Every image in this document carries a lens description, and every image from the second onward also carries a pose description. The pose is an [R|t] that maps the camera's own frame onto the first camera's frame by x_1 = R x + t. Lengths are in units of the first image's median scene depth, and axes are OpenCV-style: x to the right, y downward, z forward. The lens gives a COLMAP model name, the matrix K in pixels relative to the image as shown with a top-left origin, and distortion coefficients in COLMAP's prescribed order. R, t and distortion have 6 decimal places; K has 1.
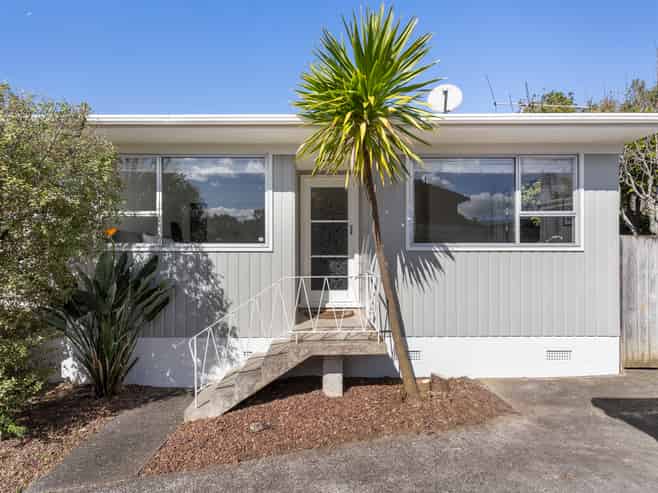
lens RADIAL K [[355.4, 0, 329.0], [0, 355.4, 247.9], [0, 0, 1]] dist [0.002280, -0.000242]
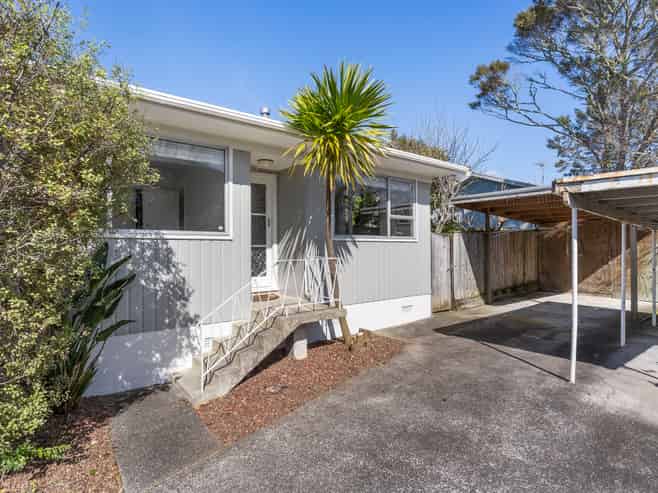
lens RADIAL K [[358.5, 0, 329.5], [0, 358.5, 245.5], [0, 0, 1]] dist [-0.000406, -0.000120]
pose [[0.787077, 0.002308, 0.616851, -0.593619], [0.000024, 0.999993, -0.003772, 0.031312], [-0.616855, 0.002983, 0.787071, -0.020903]]
